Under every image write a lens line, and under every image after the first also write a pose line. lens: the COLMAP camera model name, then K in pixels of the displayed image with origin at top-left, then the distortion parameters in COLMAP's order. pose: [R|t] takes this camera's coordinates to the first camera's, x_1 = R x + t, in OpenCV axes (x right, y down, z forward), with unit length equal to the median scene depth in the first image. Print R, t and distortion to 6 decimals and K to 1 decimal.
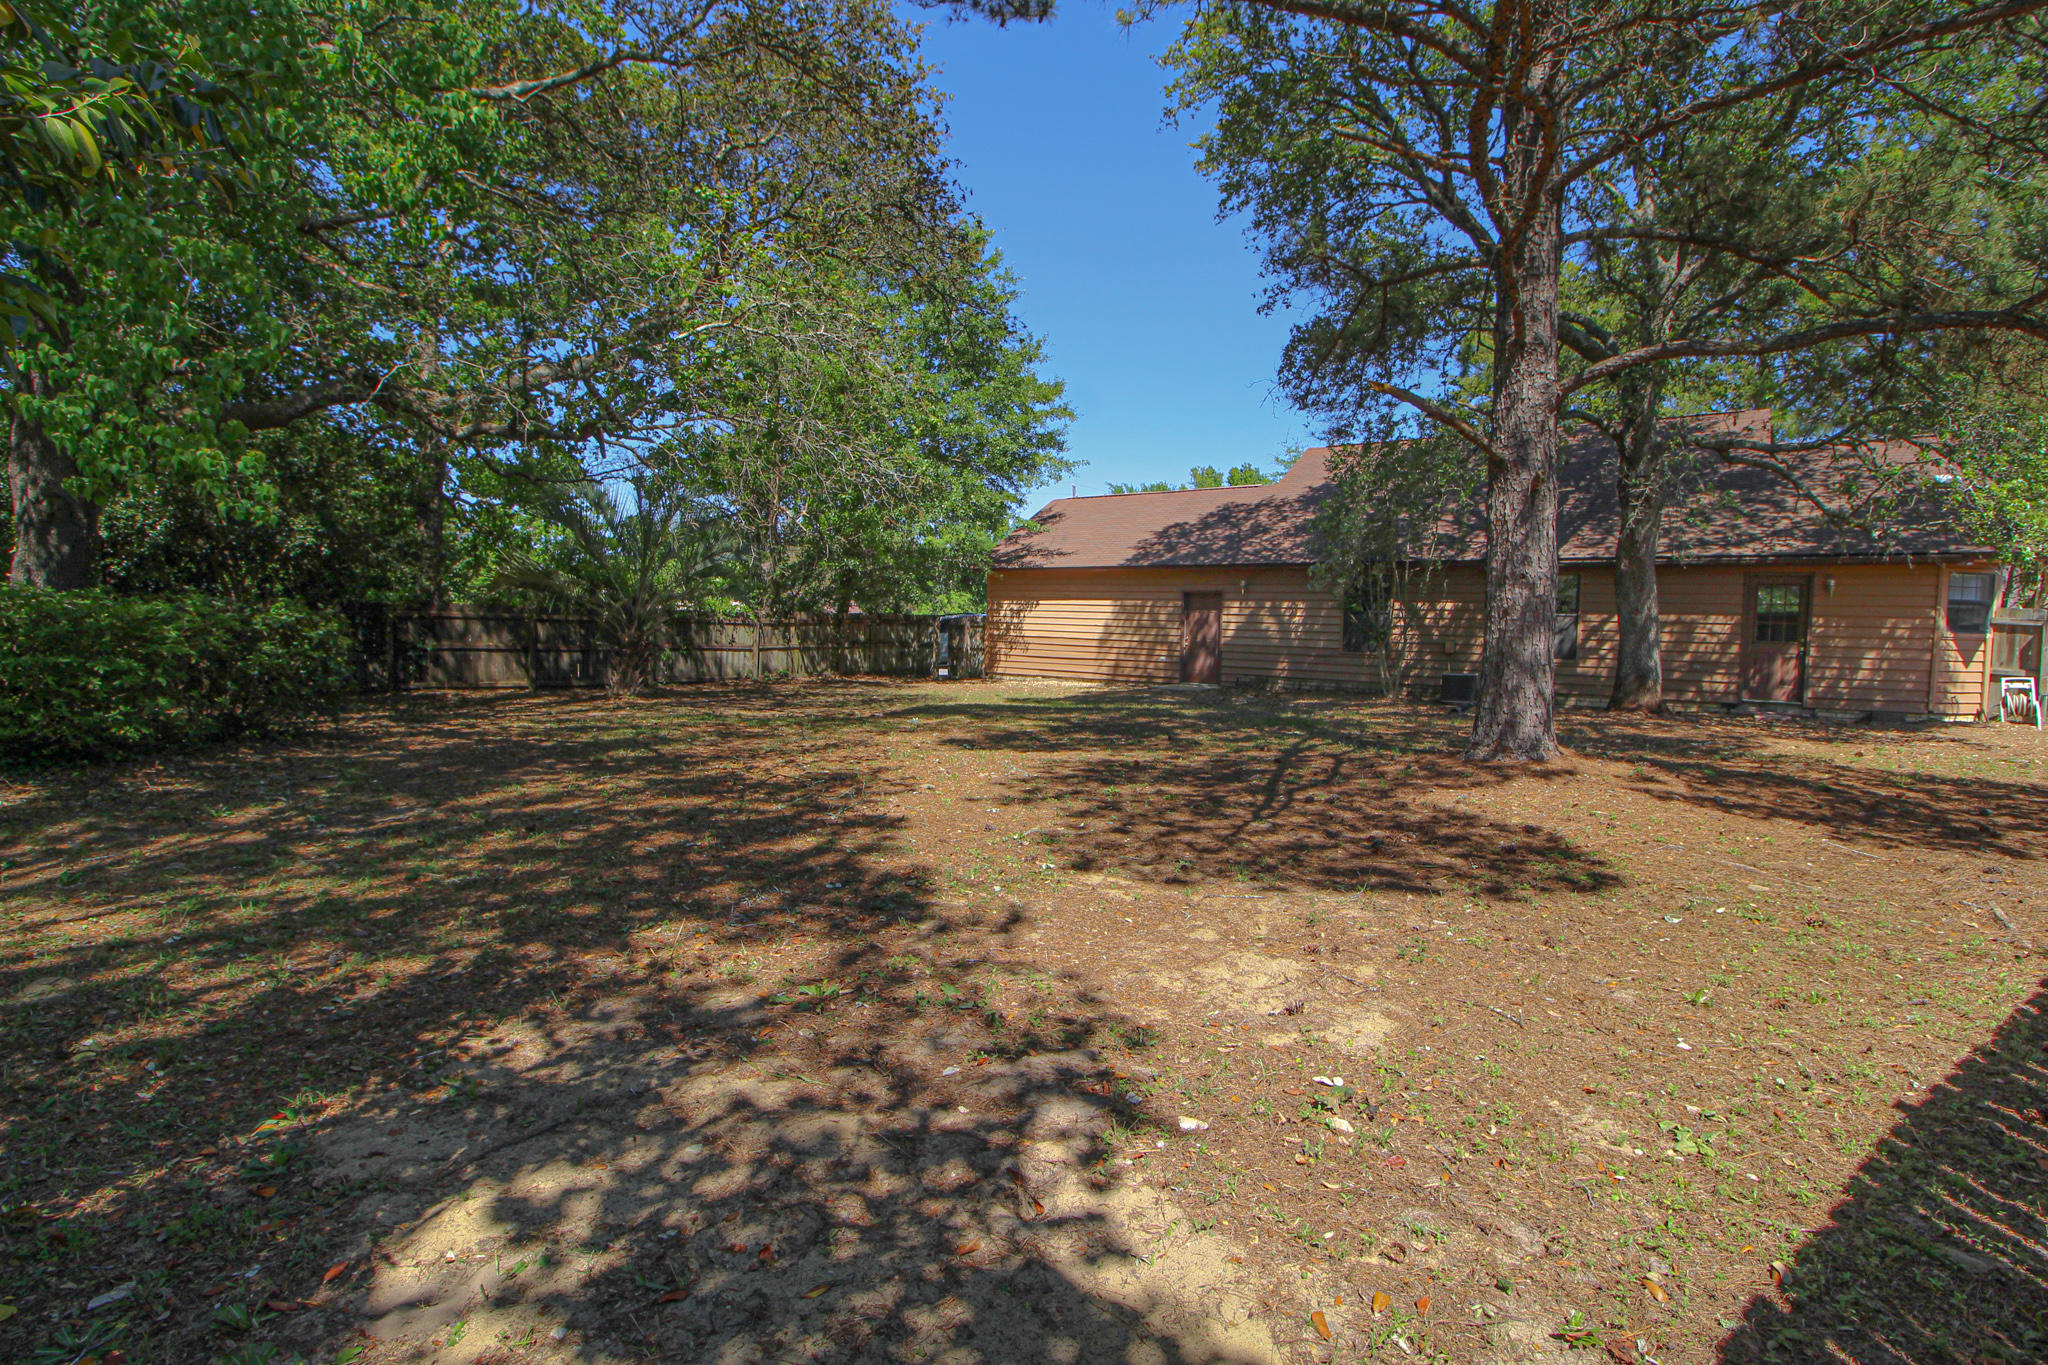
lens RADIAL K [[904.8, 0, 1024.0], [0, 904.8, 682.5], [0, 0, 1]] dist [-0.003190, -0.008947]
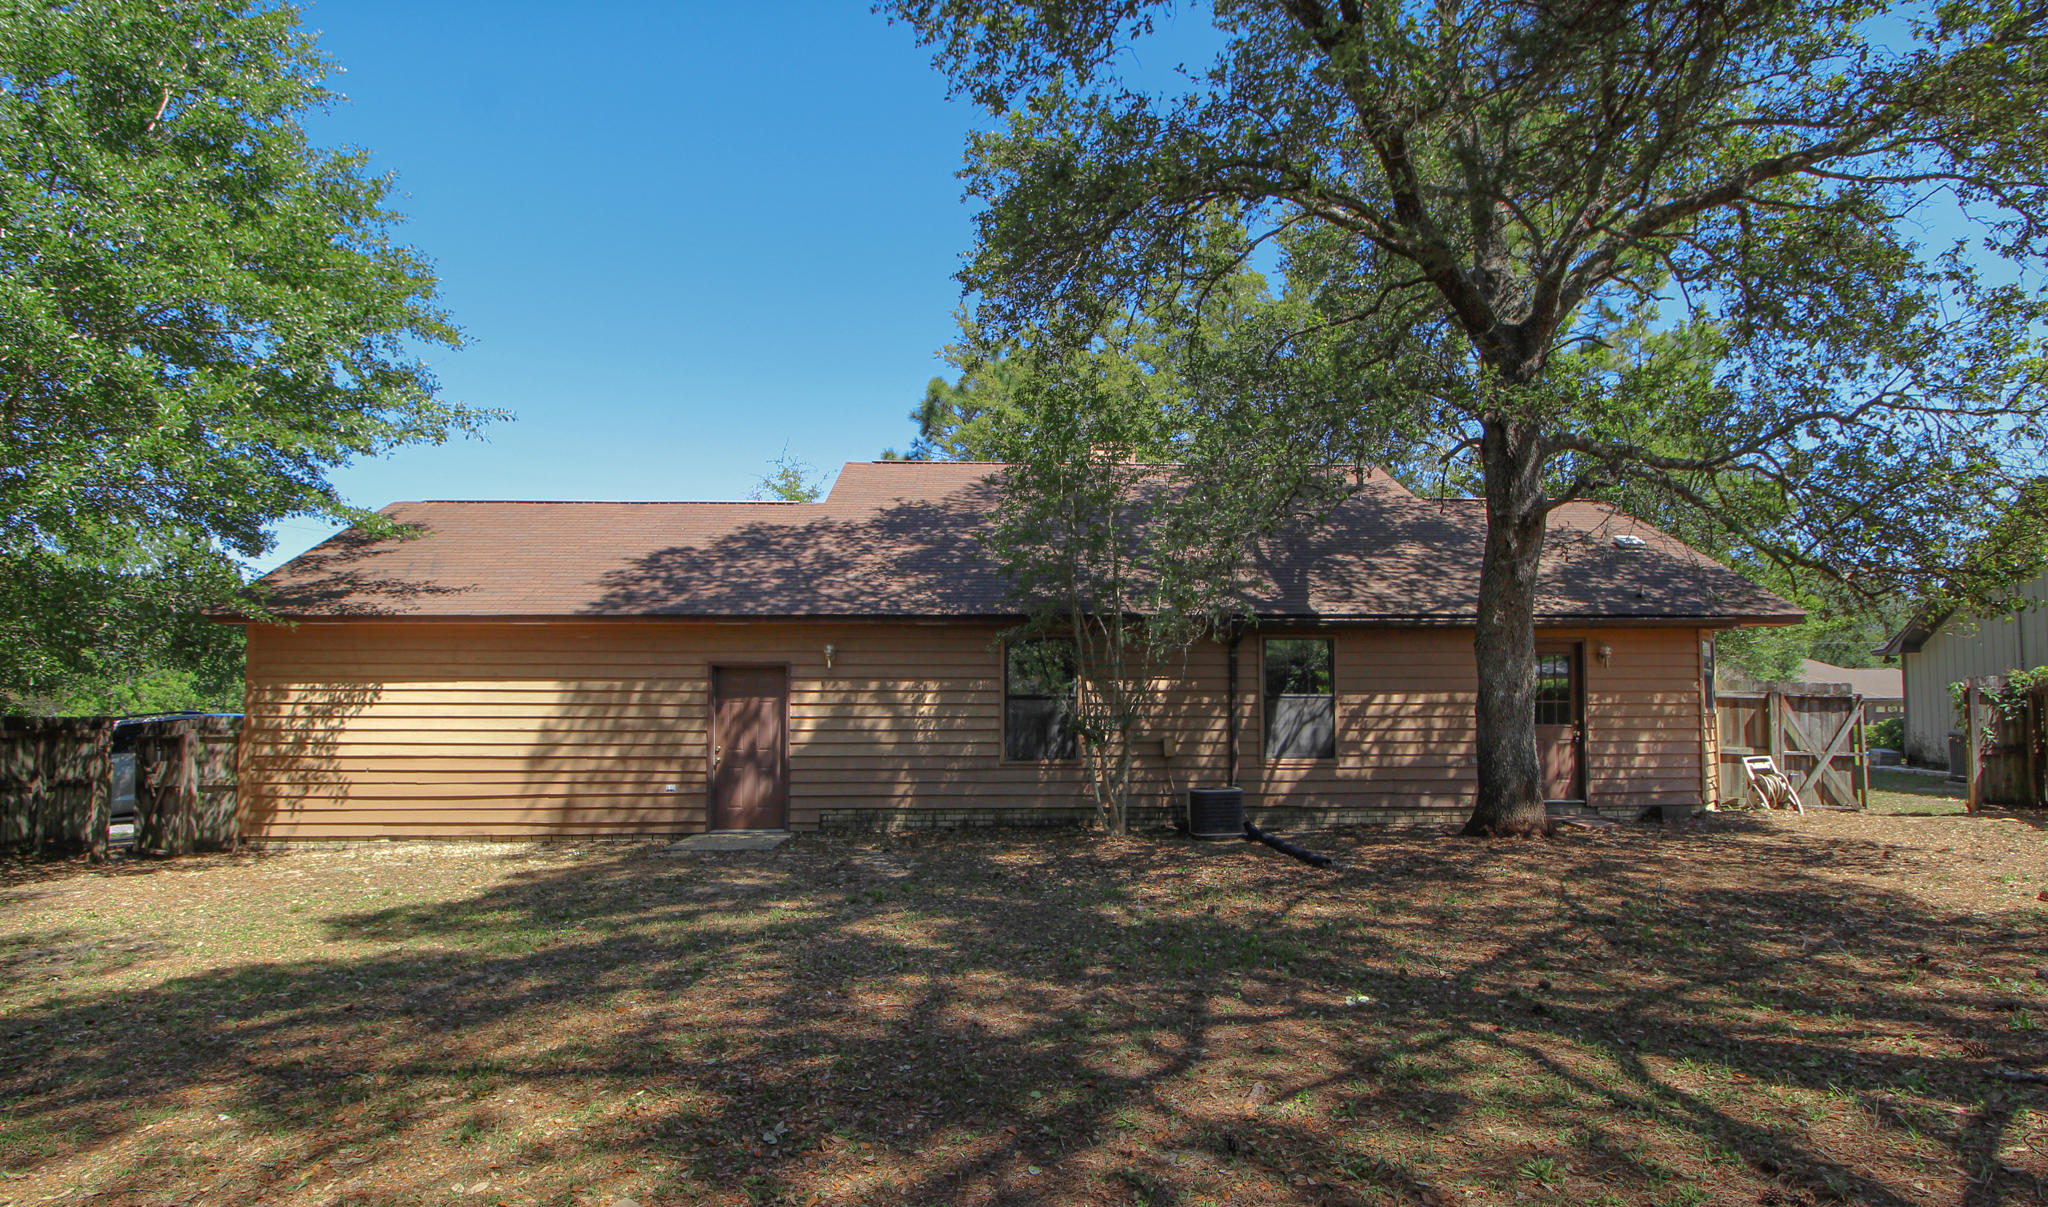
lens RADIAL K [[961.2, 0, 1024.9], [0, 961.2, 674.9], [0, 0, 1]] dist [0.001268, -0.015427]
pose [[0.784032, 0.002947, 0.620714, -0.036767], [0.063796, 0.994311, -0.085302, -0.031467], [-0.617433, 0.106479, 0.779383, 0.421033]]
